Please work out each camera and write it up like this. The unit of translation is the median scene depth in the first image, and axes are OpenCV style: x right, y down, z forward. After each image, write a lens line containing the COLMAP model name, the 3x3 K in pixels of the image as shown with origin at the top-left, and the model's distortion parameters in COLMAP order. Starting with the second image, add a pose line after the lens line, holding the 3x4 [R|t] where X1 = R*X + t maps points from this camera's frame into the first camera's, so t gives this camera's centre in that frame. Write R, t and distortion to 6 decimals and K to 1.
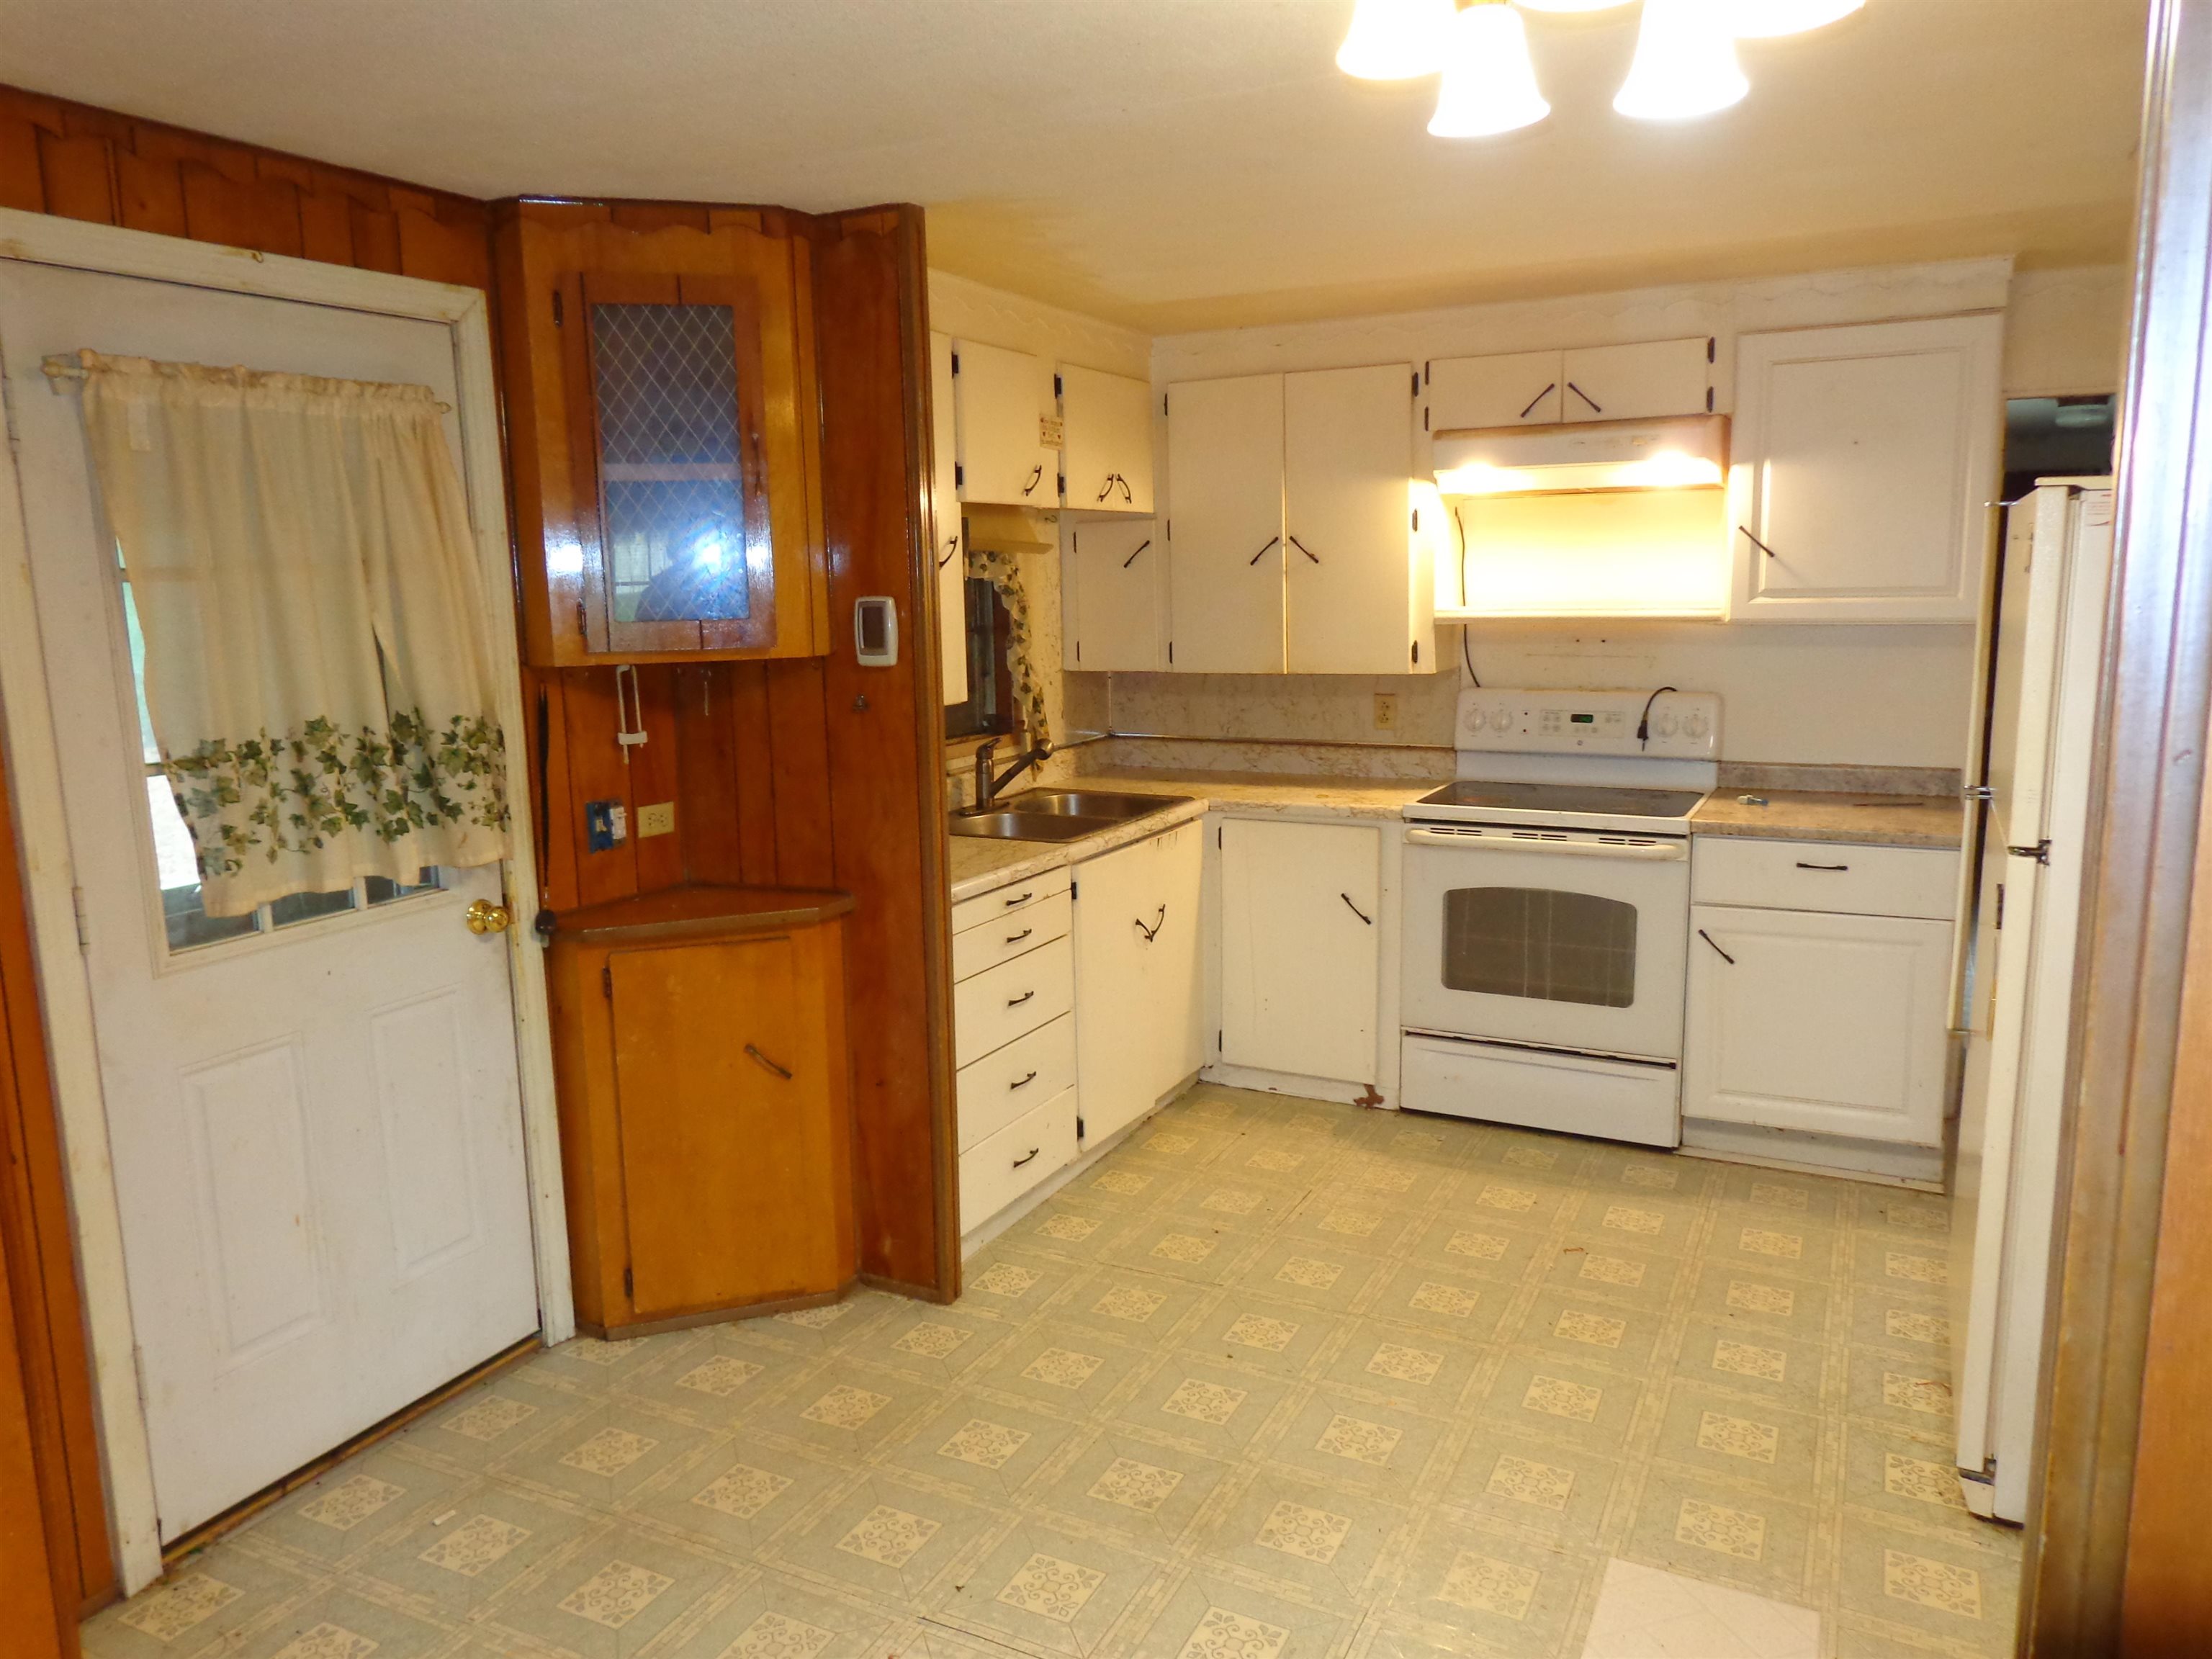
lens RADIAL K [[1582.4, 0, 1087.2], [0, 1582.4, 827.2], [0, 0, 1]] dist [0.003544, 0.008575]
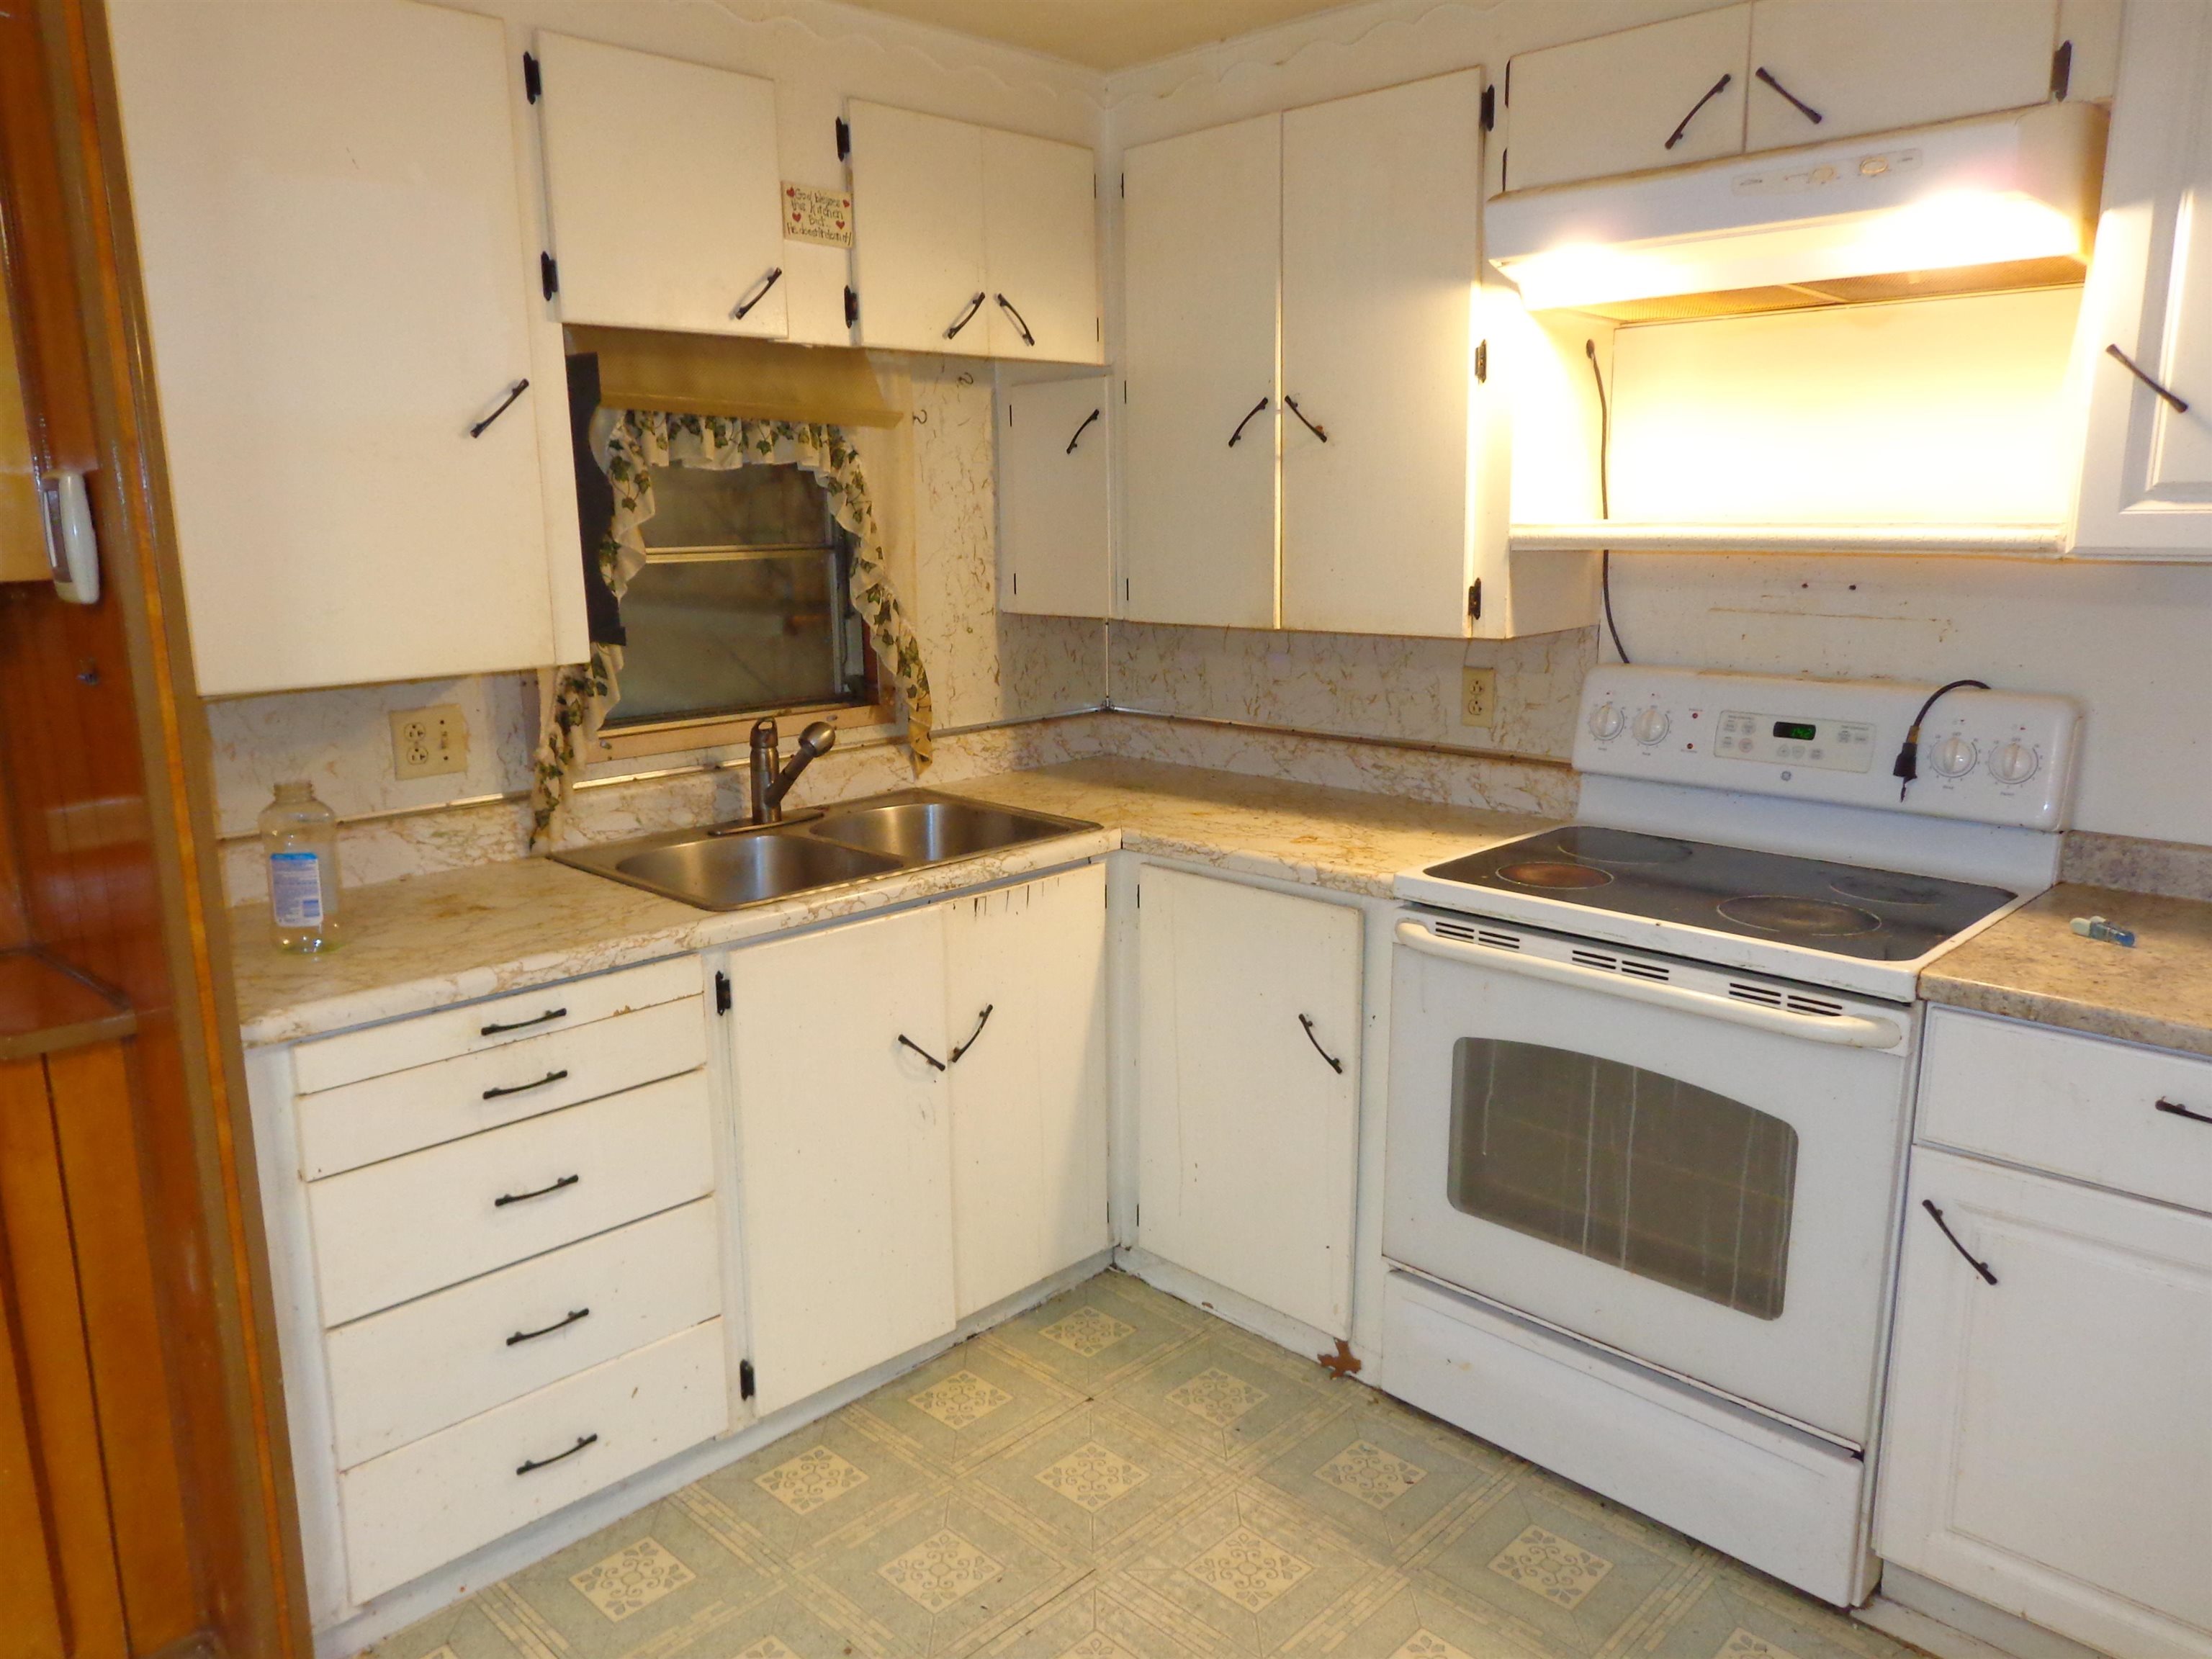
lens RADIAL K [[1578.7, 0, 1070.1], [0, 1578.7, 825.3], [0, 0, 1]] dist [0.006727, 0.003077]
pose [[0.951143, 0.070323, -0.300634, 0.270962], [-0.056276, 0.996891, 0.055144, -0.058651], [0.303577, -0.035531, 0.952144, 0.460454]]
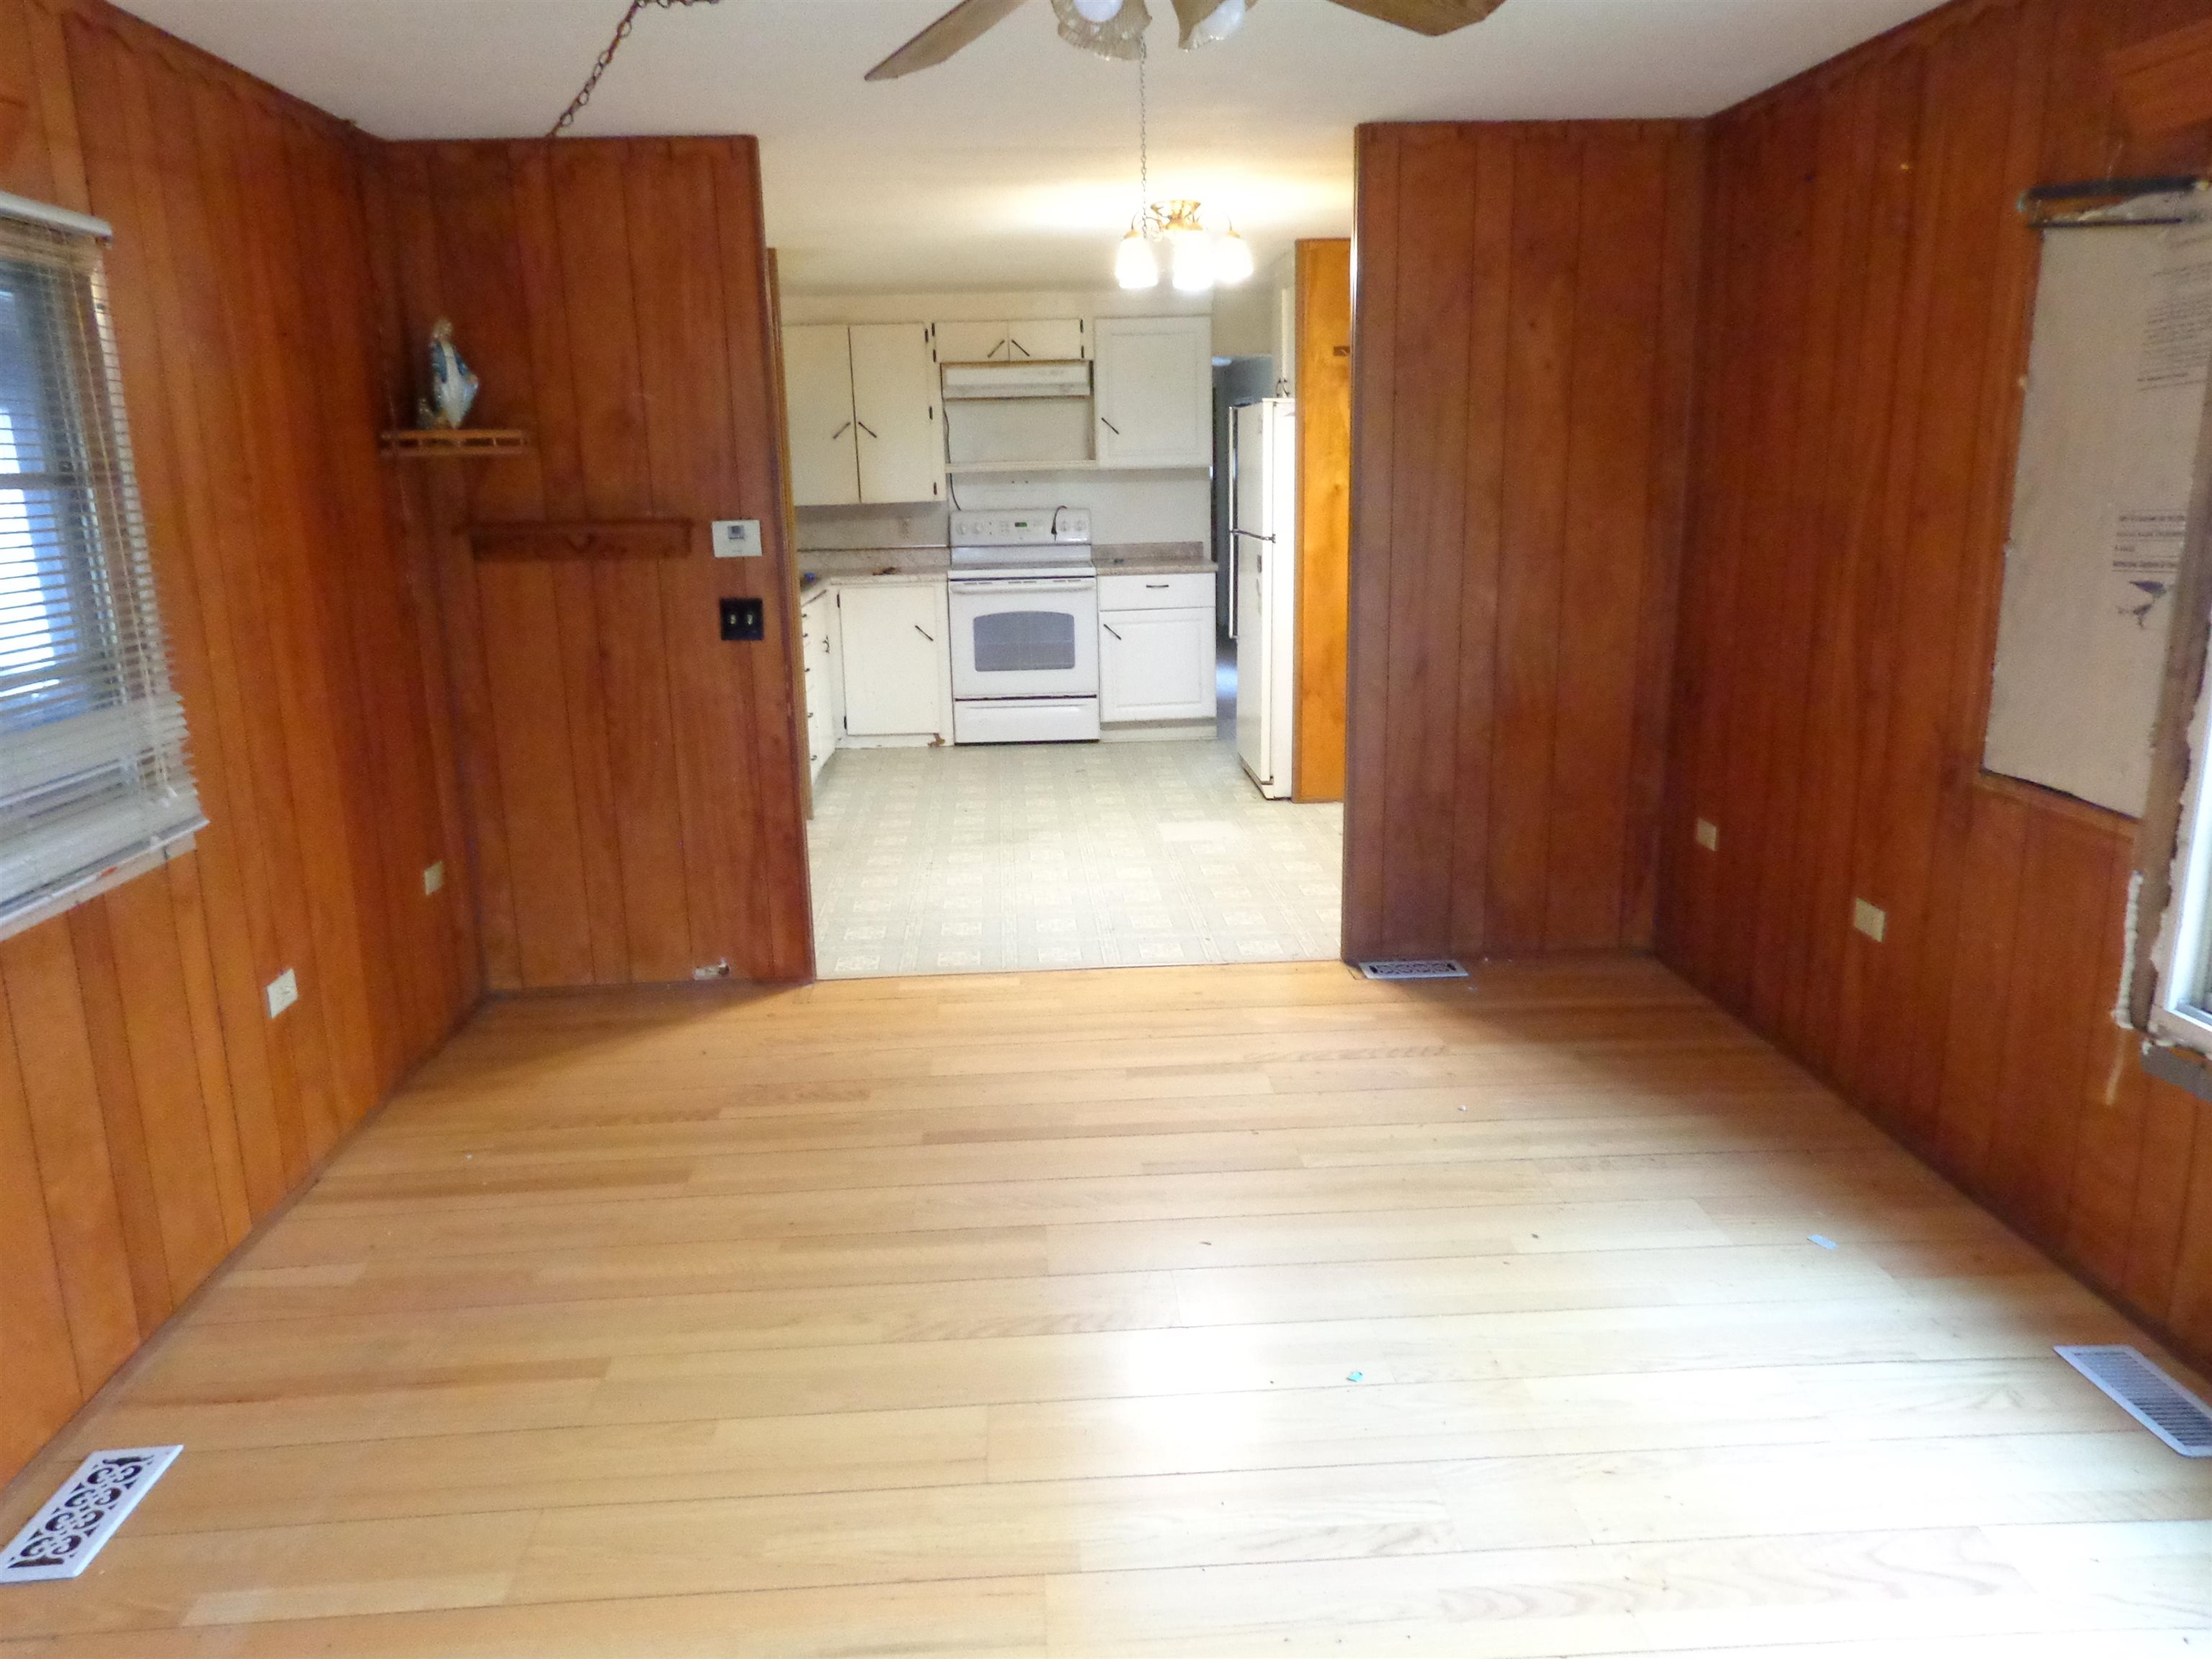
lens RADIAL K [[1582.4, 0, 1087.2], [0, 1582.4, 827.2], [0, 0, 1]] dist [0.003544, 0.008575]
pose [[0.866318, -0.117399, 0.485499, -0.610726], [0.087683, 0.992637, 0.083570, 0.146857], [-0.491736, -0.029828, 0.870234, -0.707756]]
